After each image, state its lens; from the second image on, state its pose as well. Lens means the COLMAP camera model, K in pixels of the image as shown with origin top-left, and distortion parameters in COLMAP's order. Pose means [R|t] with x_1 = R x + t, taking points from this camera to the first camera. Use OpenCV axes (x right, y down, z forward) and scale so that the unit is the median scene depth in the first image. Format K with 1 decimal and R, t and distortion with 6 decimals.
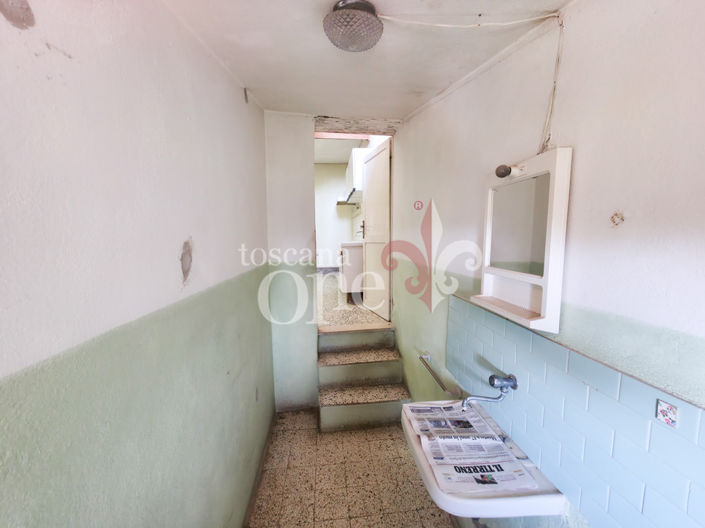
lens RADIAL K [[278.4, 0, 352.1], [0, 278.4, 261.2], [0, 0, 1]] dist [-0.001883, -0.000165]
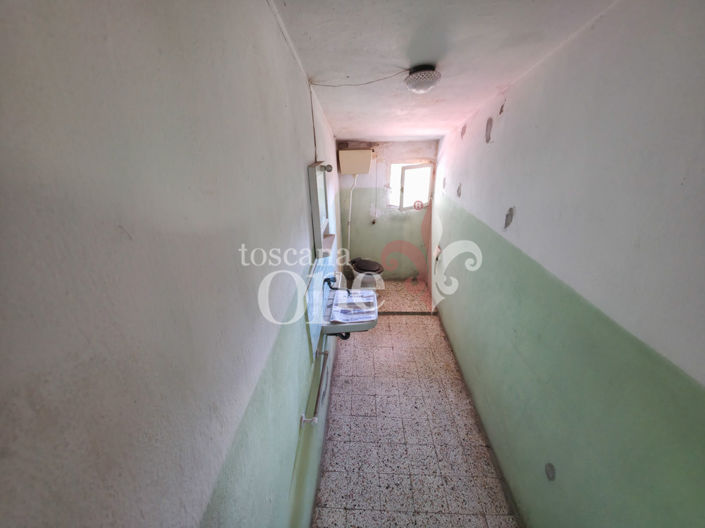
lens RADIAL K [[278.4, 0, 353.6], [0, 278.4, 266.9], [0, 0, 1]] dist [-0.001883, -0.000165]
pose [[-0.991593, -0.039363, 0.123262, 0.093592], [0.026531, 0.870517, 0.491423, -0.365592], [-0.126646, 0.490562, -0.862154, 1.614883]]
